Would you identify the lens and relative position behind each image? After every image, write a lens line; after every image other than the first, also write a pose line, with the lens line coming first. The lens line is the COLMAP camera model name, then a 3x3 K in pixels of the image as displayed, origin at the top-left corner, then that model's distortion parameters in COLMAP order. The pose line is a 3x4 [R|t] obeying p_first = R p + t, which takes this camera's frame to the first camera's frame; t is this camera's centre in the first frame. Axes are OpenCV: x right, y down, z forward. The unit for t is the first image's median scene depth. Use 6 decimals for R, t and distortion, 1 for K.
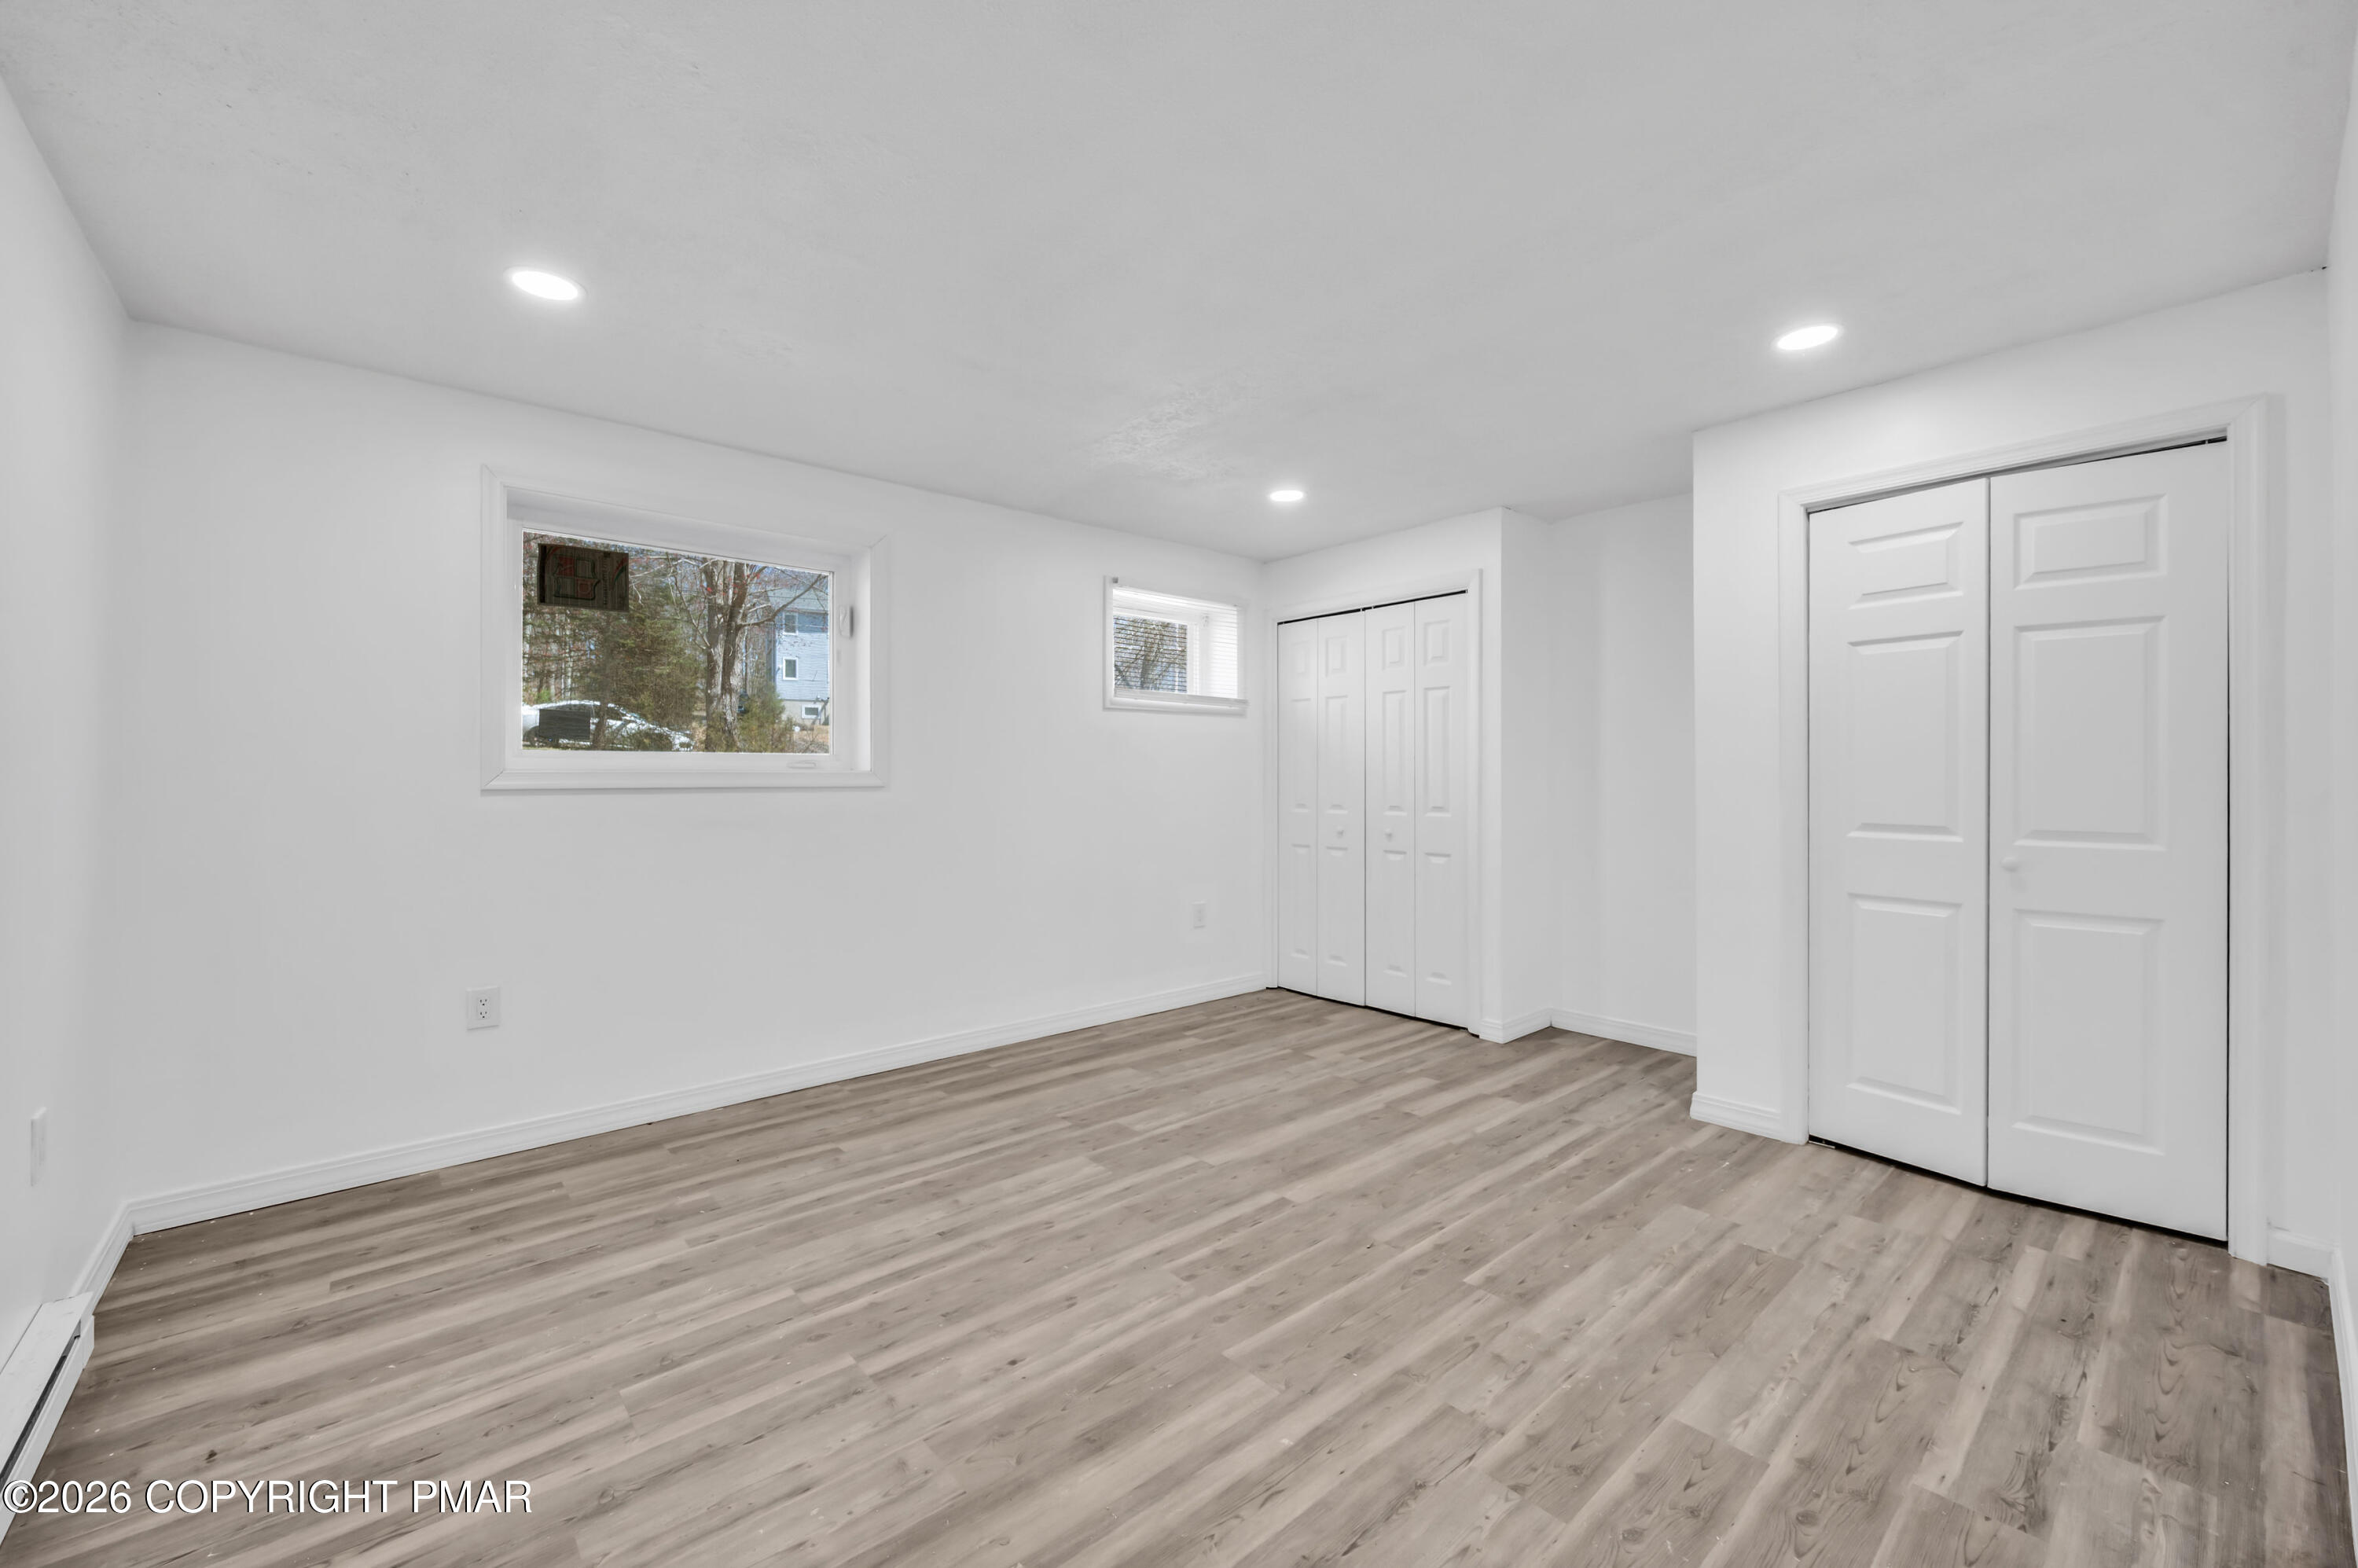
lens RADIAL K [[936.4, 0, 1171.8], [0, 936.4, 772.2], [0, 0, 1]] dist [0.002287, 0.000123]
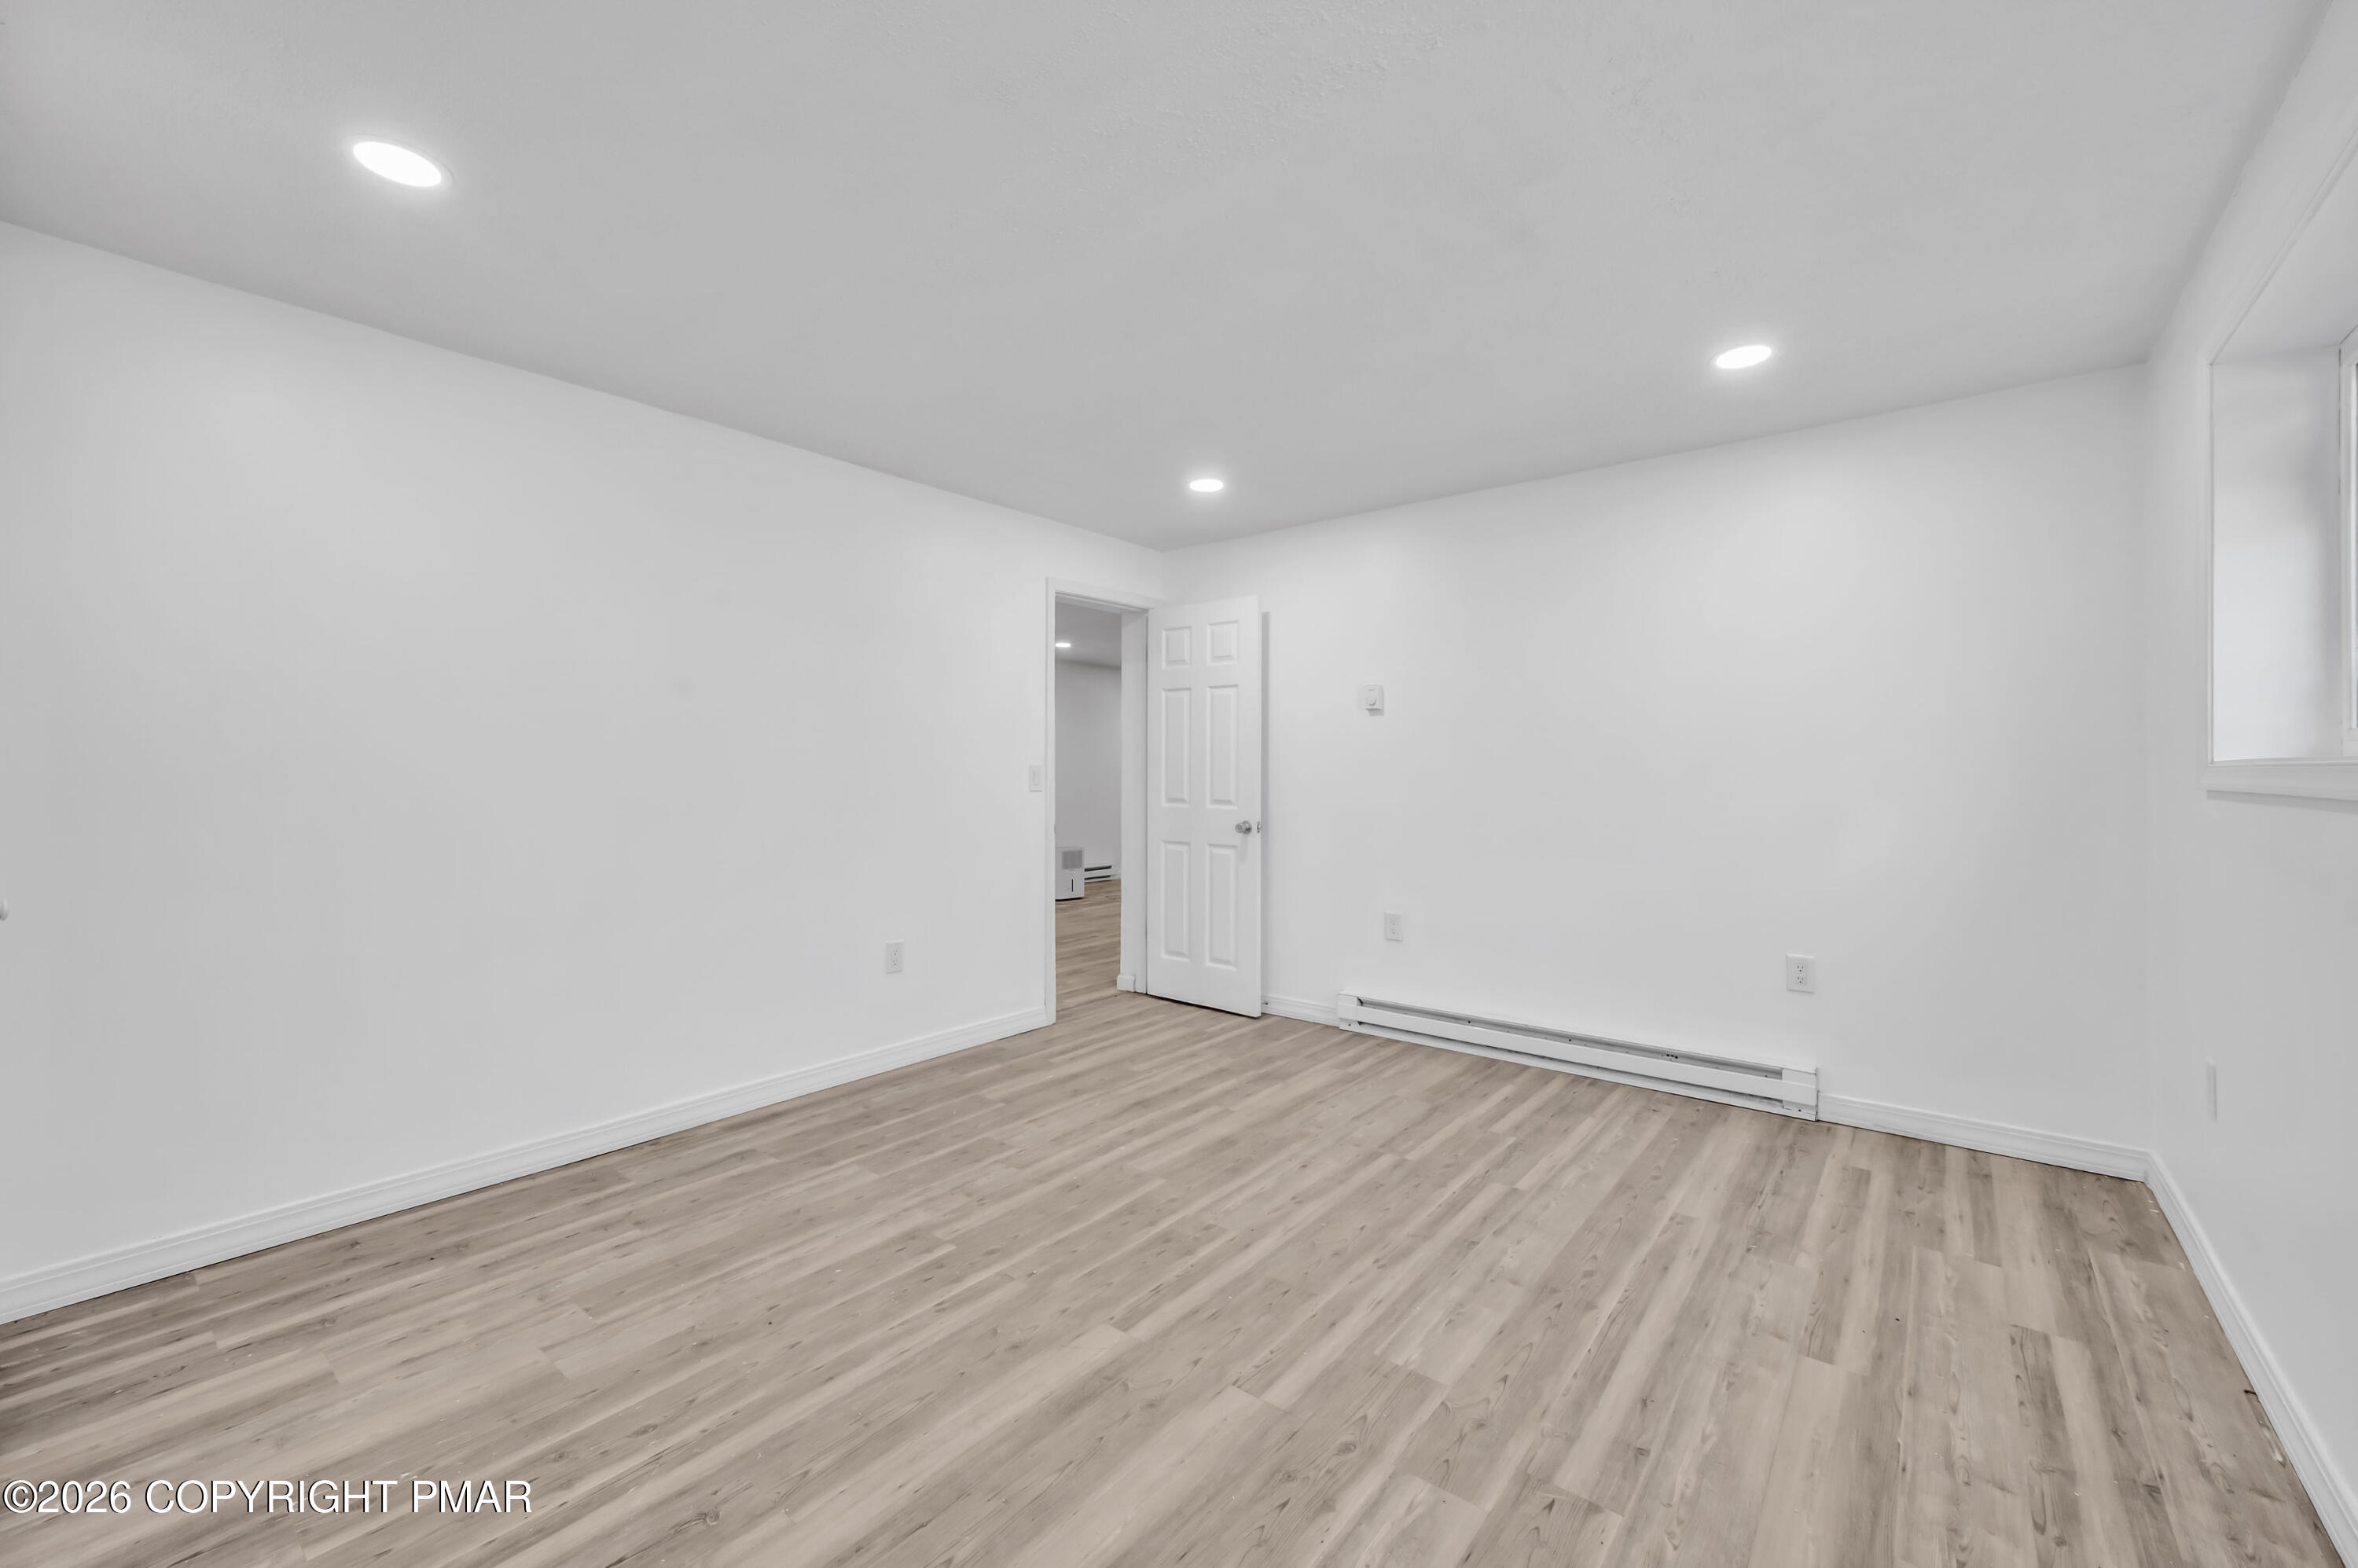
lens RADIAL K [[936.4, 0, 1179.2], [0, 936.4, 787.4], [0, 0, 1]] dist [0.002287, 0.000123]
pose [[-0.983794, 0.003587, -0.179264, 0.240908], [0.001445, 0.999926, 0.012078, 0.008199], [0.179294, 0.011623, -0.983727, 2.004797]]
